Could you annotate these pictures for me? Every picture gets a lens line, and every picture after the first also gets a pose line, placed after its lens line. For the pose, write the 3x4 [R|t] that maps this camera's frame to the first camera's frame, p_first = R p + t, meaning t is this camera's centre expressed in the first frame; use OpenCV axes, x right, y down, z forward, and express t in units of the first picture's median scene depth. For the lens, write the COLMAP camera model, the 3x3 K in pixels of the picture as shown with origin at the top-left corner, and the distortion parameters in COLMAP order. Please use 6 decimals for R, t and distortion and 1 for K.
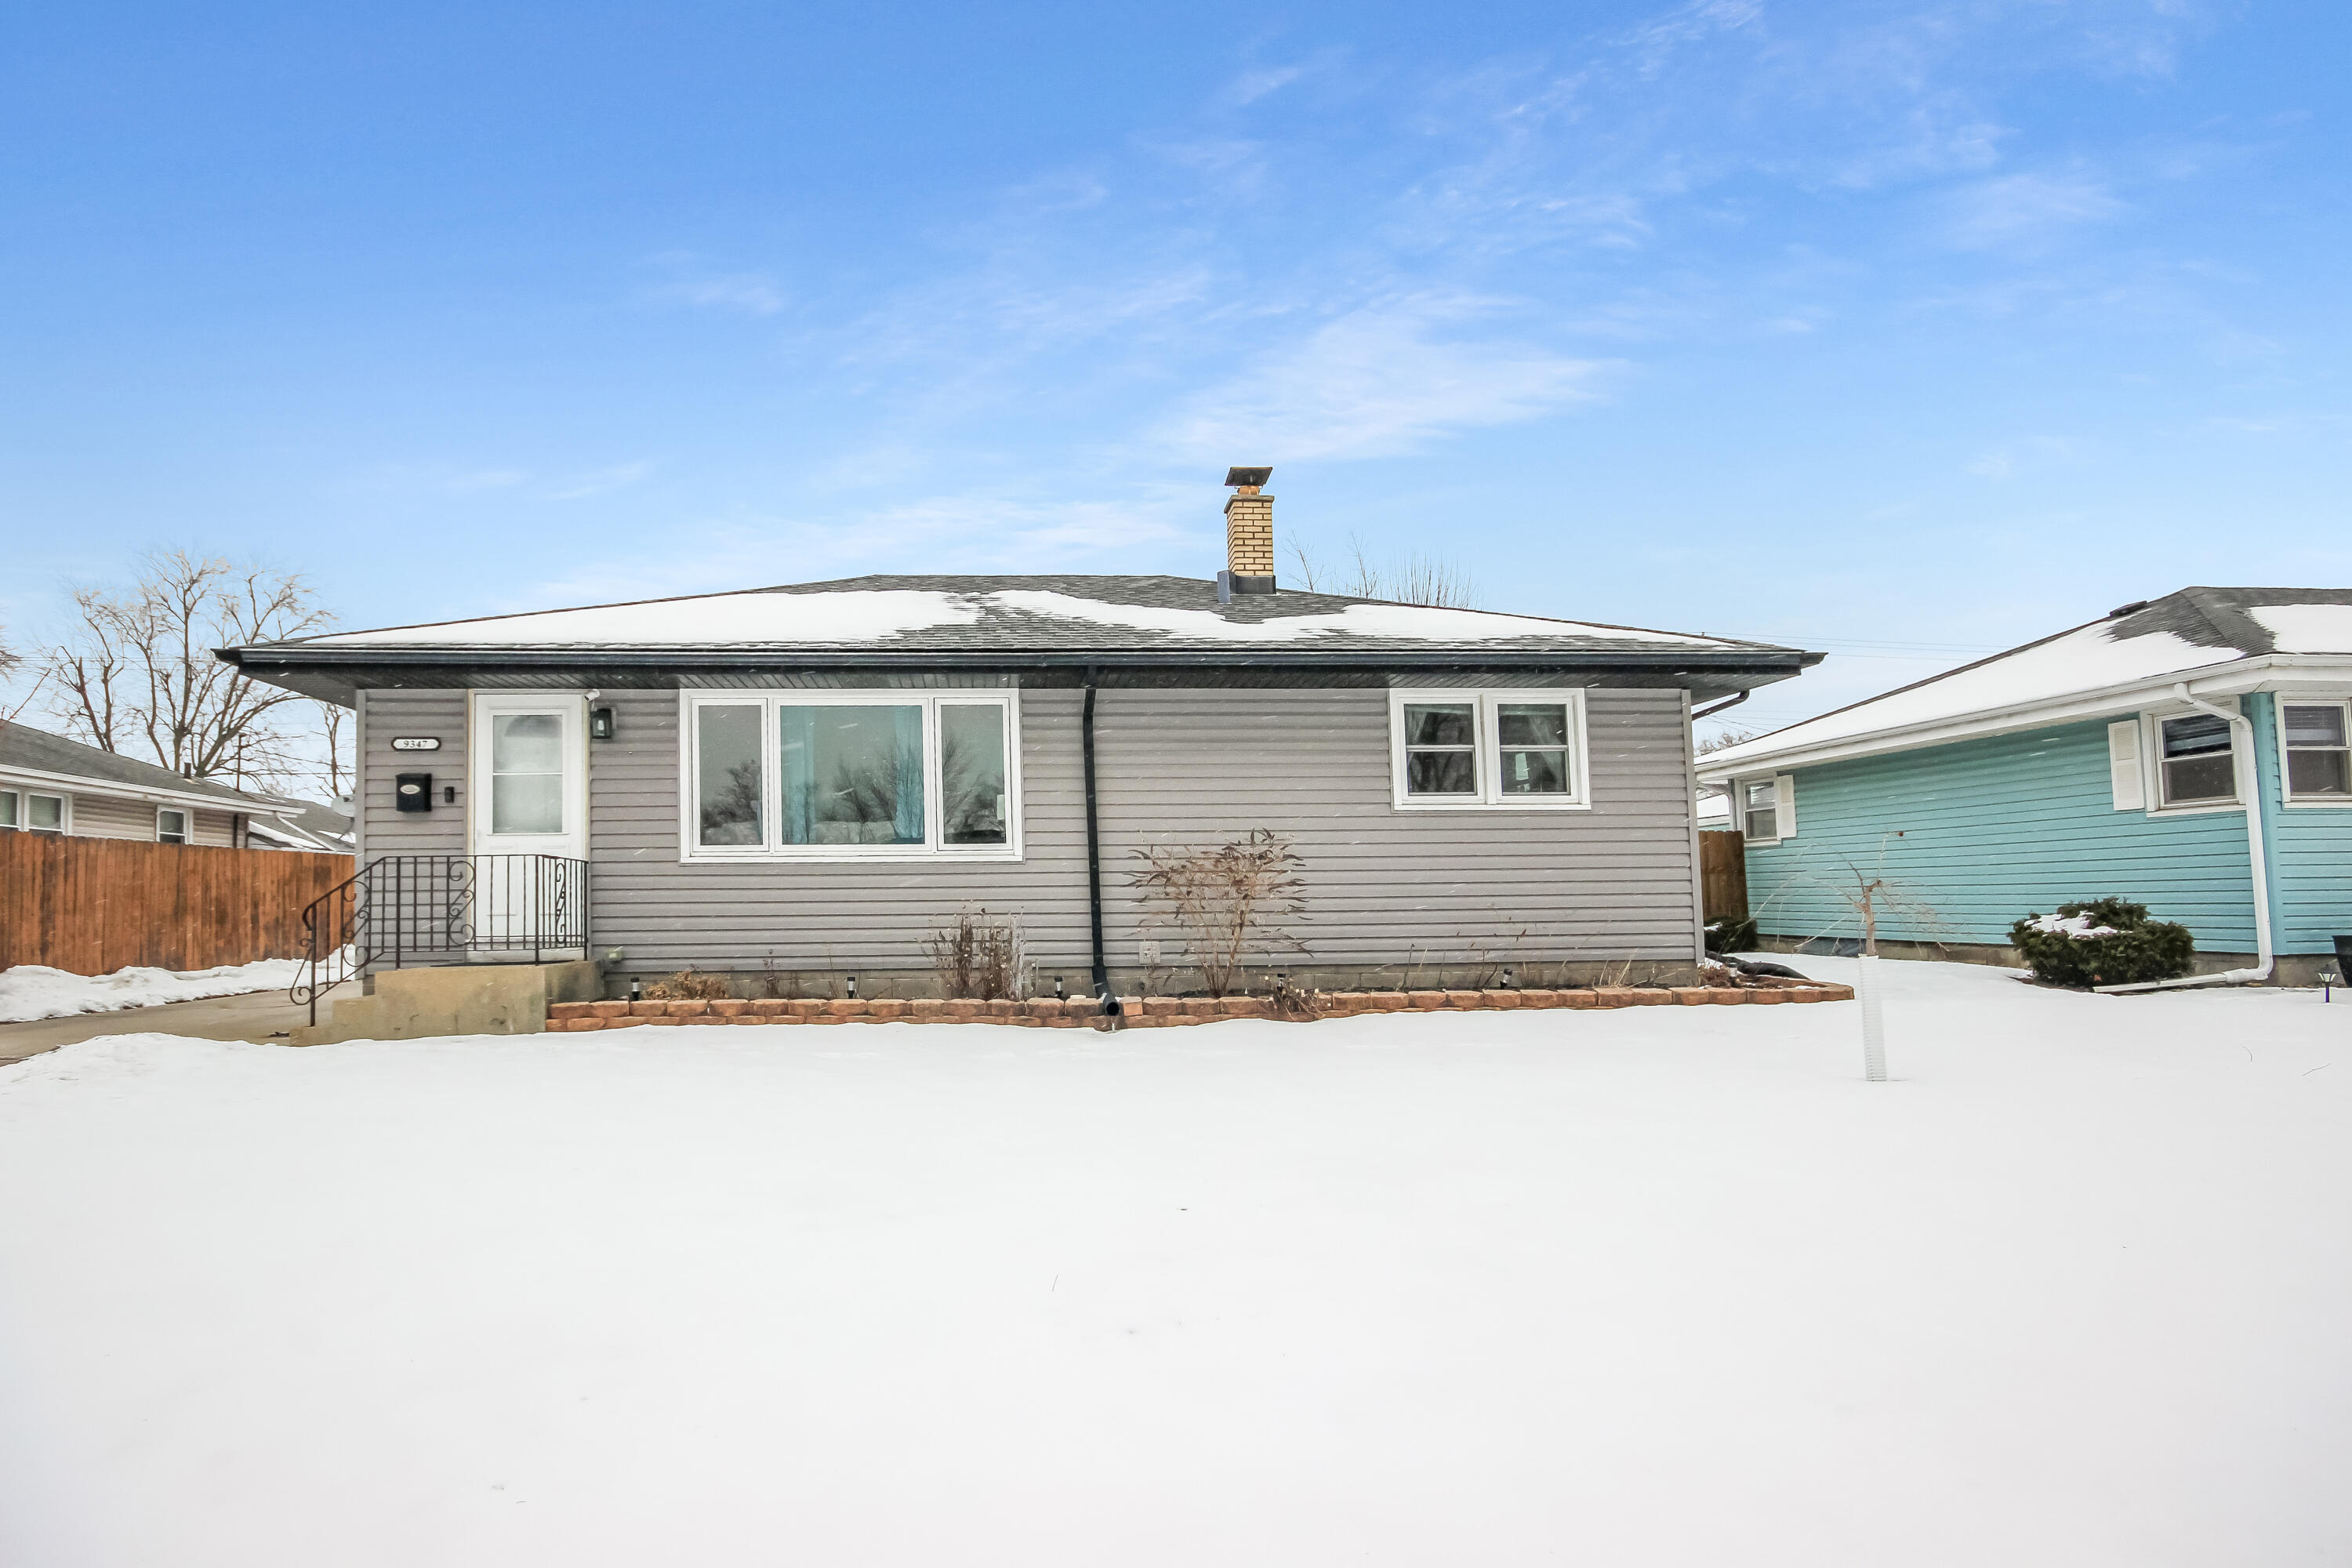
lens RADIAL K [[1110.4, 0, 1176.9], [0, 1110.4, 875.1], [0, 0, 1]] dist [-0.002653, -0.000616]
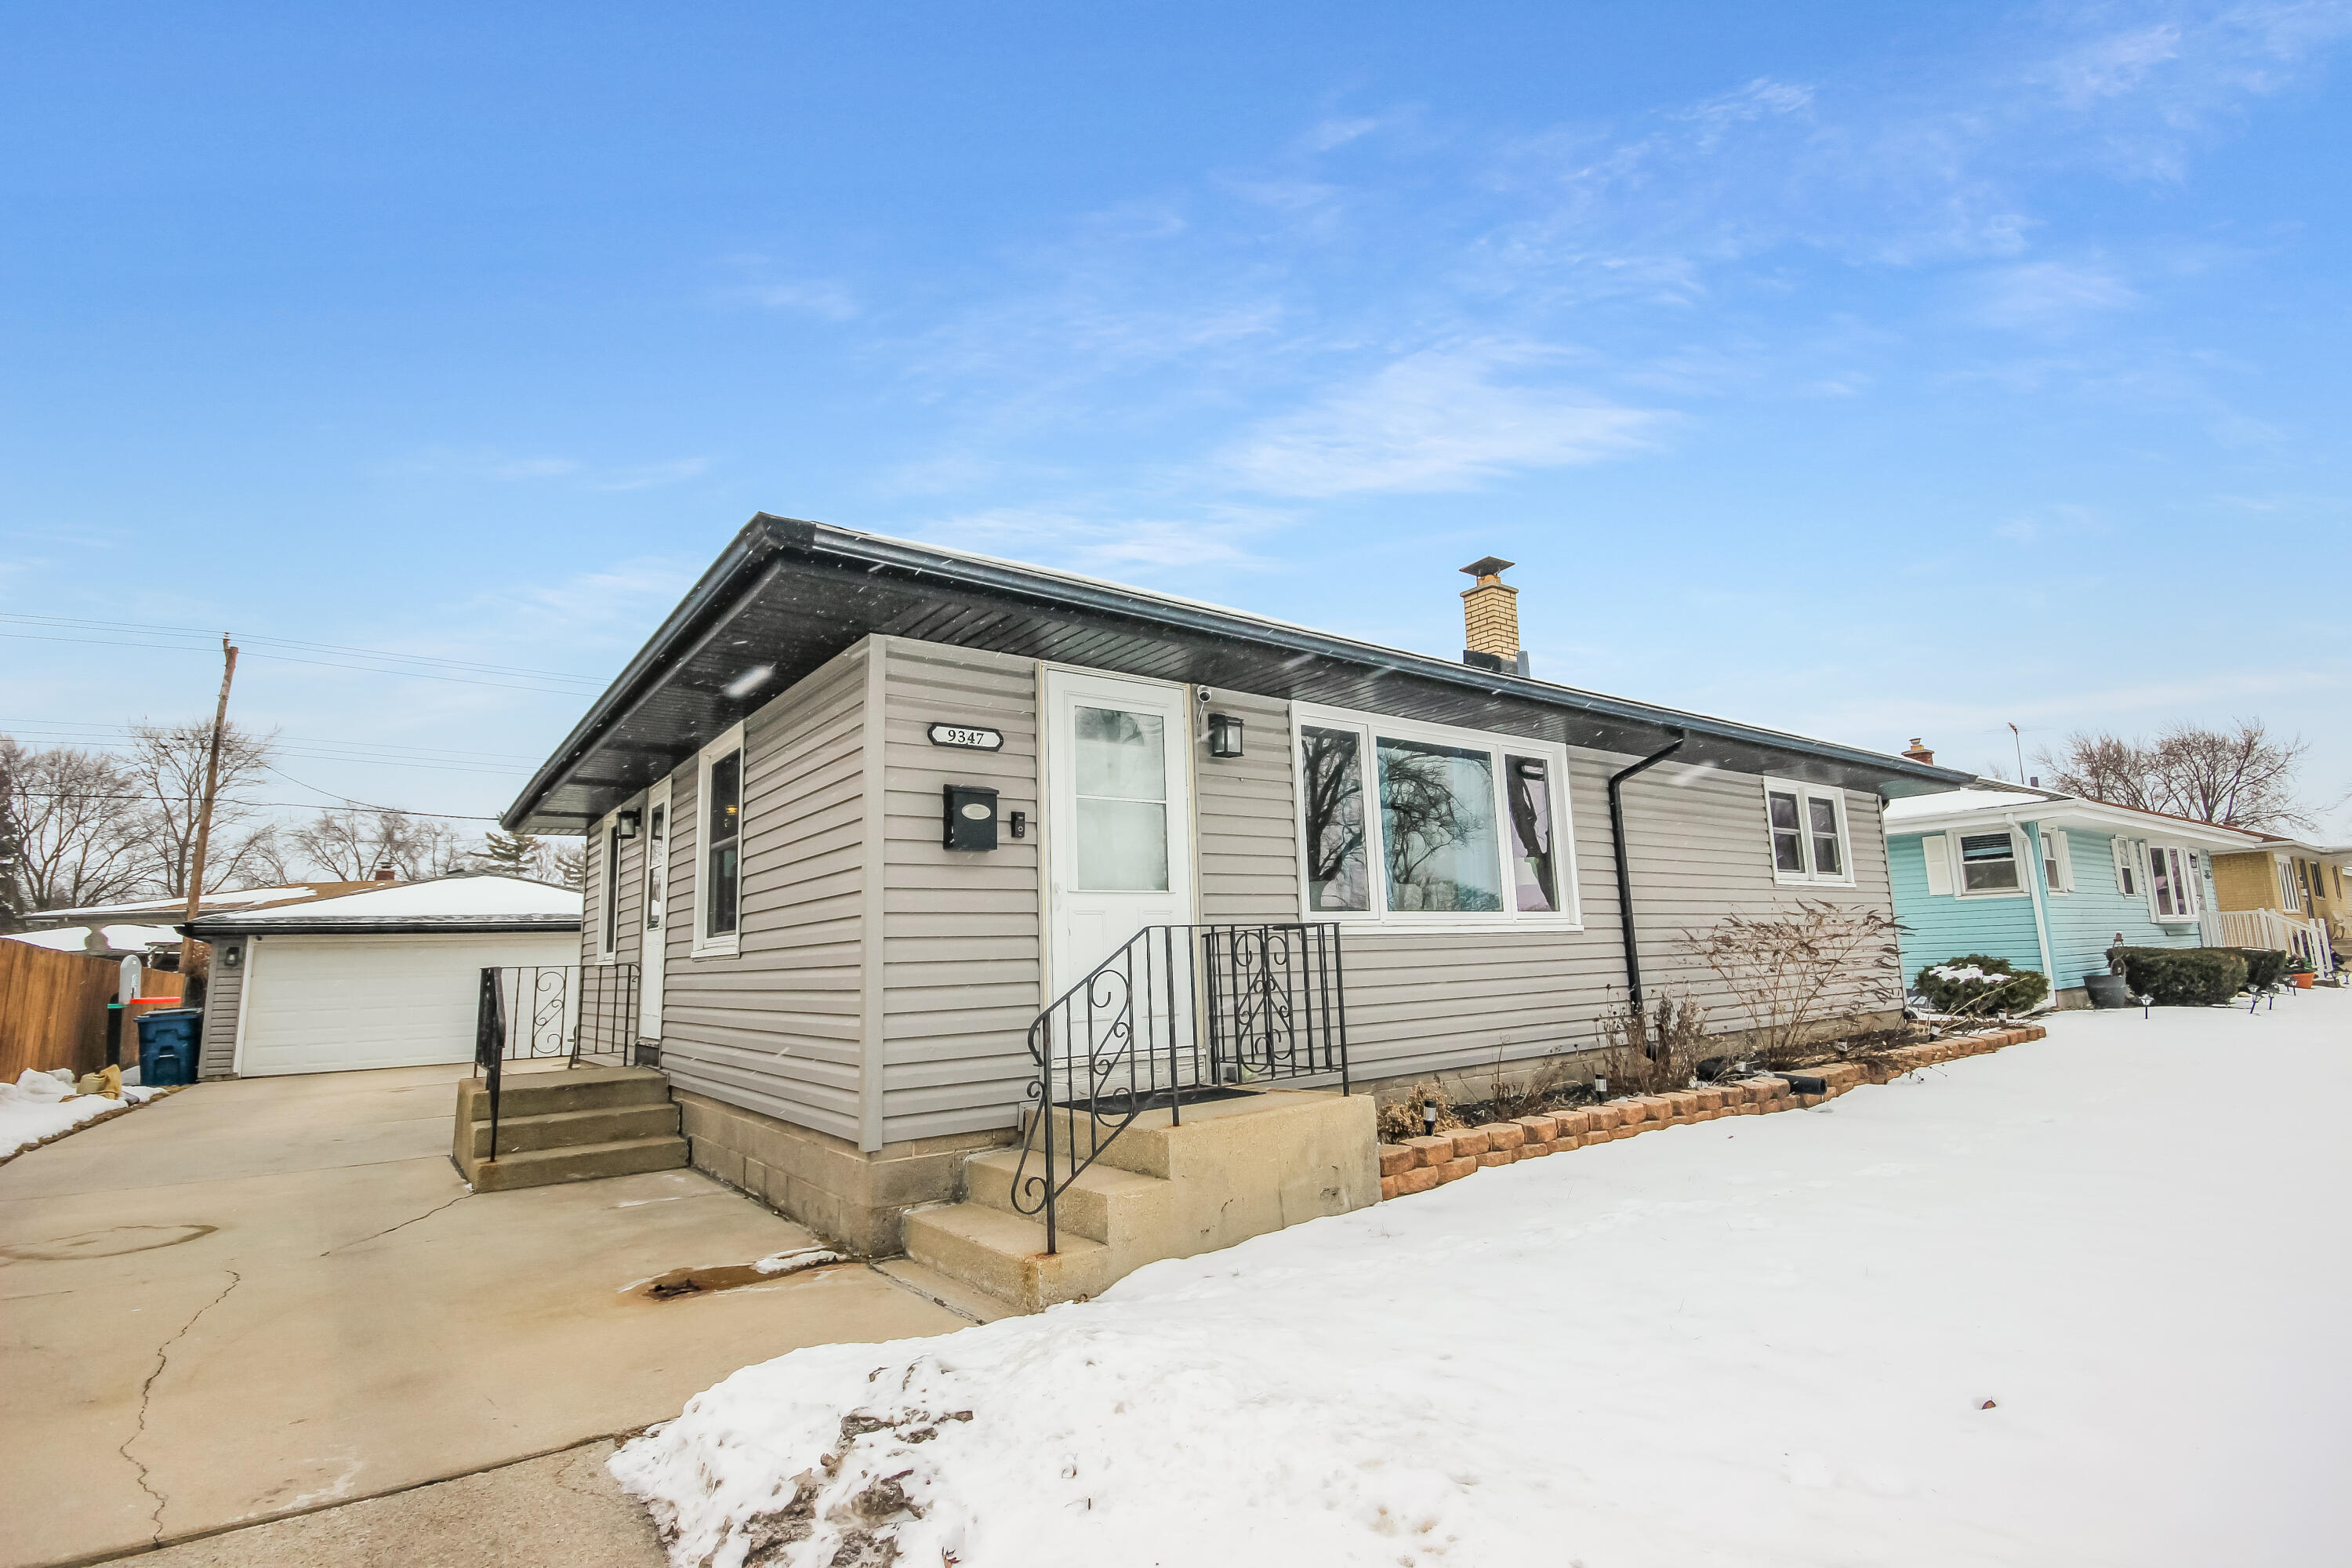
lens RADIAL K [[1062.1, 0, 1176.0], [0, 1062.1, 784.0], [0, 0, 1]] dist [0.000737, 0.000044]
pose [[0.815694, 0.075394, 0.573550, -0.918664], [0.019945, 0.987216, -0.158136, -0.001068], [-0.578140, 0.140430, 0.803762, 0.480488]]
